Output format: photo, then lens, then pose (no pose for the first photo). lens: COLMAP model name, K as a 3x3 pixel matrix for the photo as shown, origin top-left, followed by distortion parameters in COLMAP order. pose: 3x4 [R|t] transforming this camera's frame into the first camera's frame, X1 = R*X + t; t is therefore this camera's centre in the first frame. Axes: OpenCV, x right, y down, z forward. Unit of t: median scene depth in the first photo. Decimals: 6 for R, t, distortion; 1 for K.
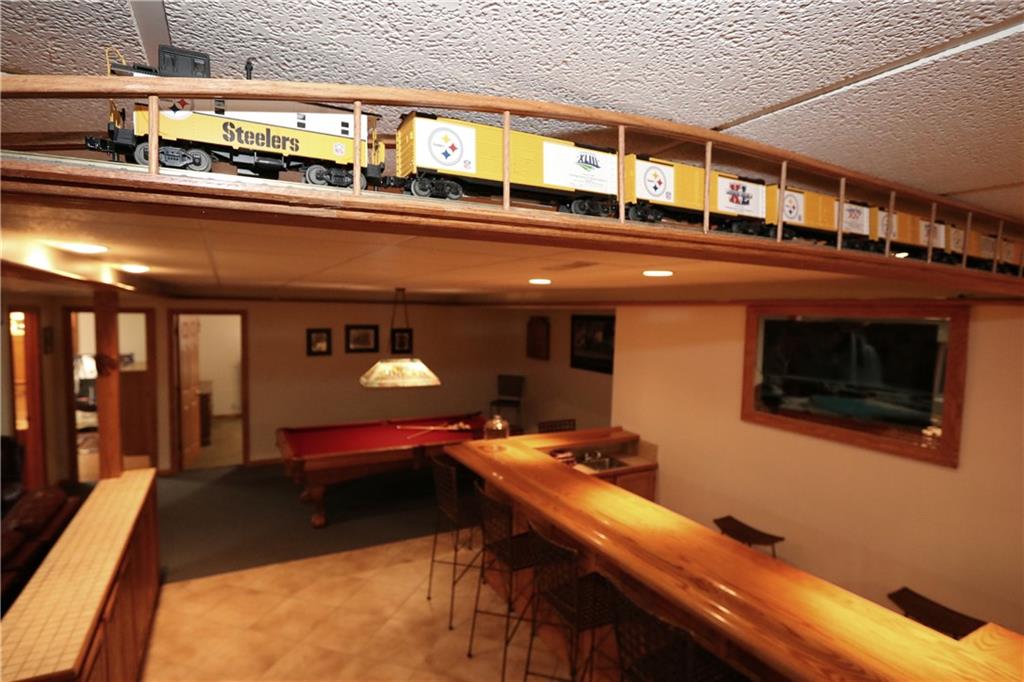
lens RADIAL K [[518.4, 0, 509.5], [0, 518.4, 344.4], [0, 0, 1]] dist [-0.022544, -0.000088]
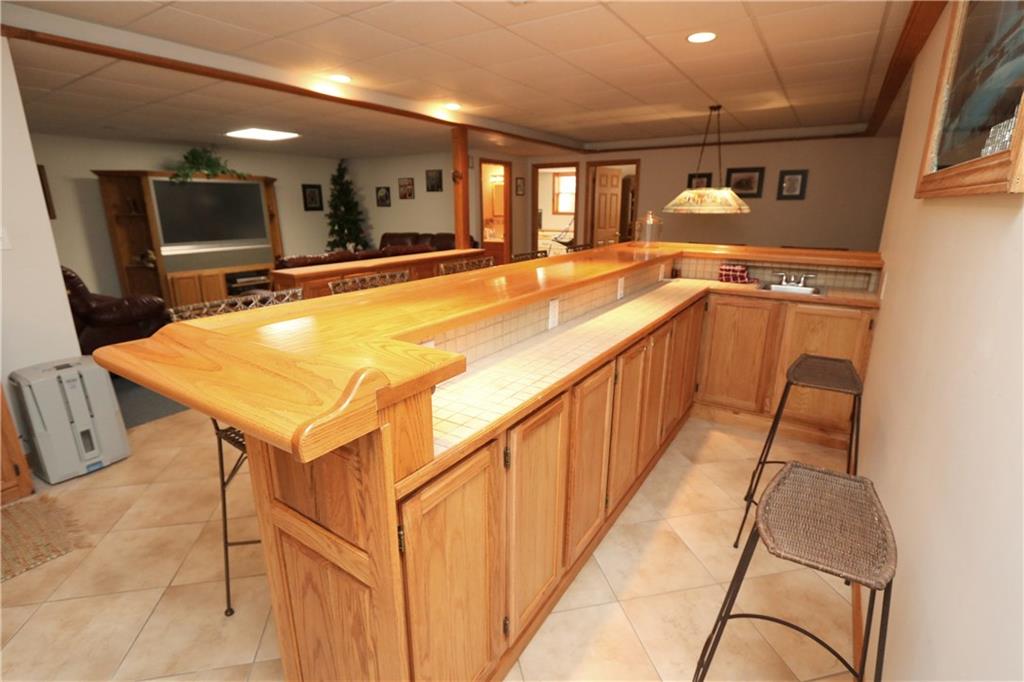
lens RADIAL K [[482.5, 0, 505.4], [0, 482.5, 341.9], [0, 0, 1]] dist [-0.005291, -0.001289]
pose [[0.474170, 0.214442, -0.853919, 0.341755], [-0.040541, 0.974174, 0.222129, 0.099652], [0.879500, -0.070708, 0.470618, 0.186991]]
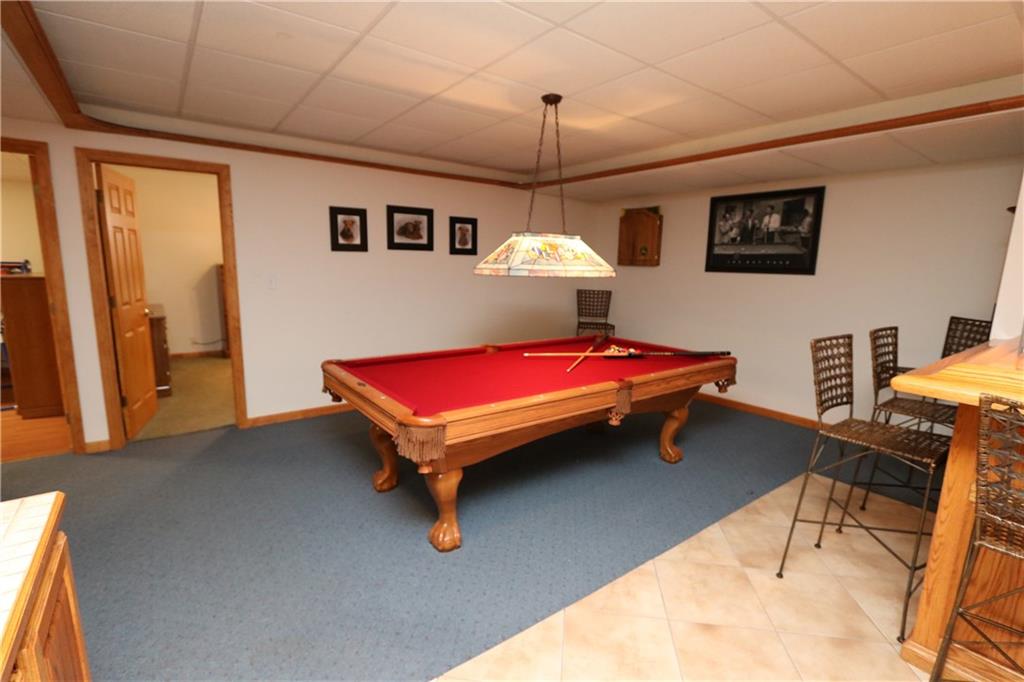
lens RADIAL K [[482.5, 0, 505.7], [0, 482.5, 345.7], [0, 0, 1]] dist [-0.005291, -0.001289]
pose [[0.991939, -0.020383, 0.125063, -0.256627], [0.006643, 0.993985, 0.109314, 0.074673], [-0.126539, -0.107602, 0.986108, 0.379380]]
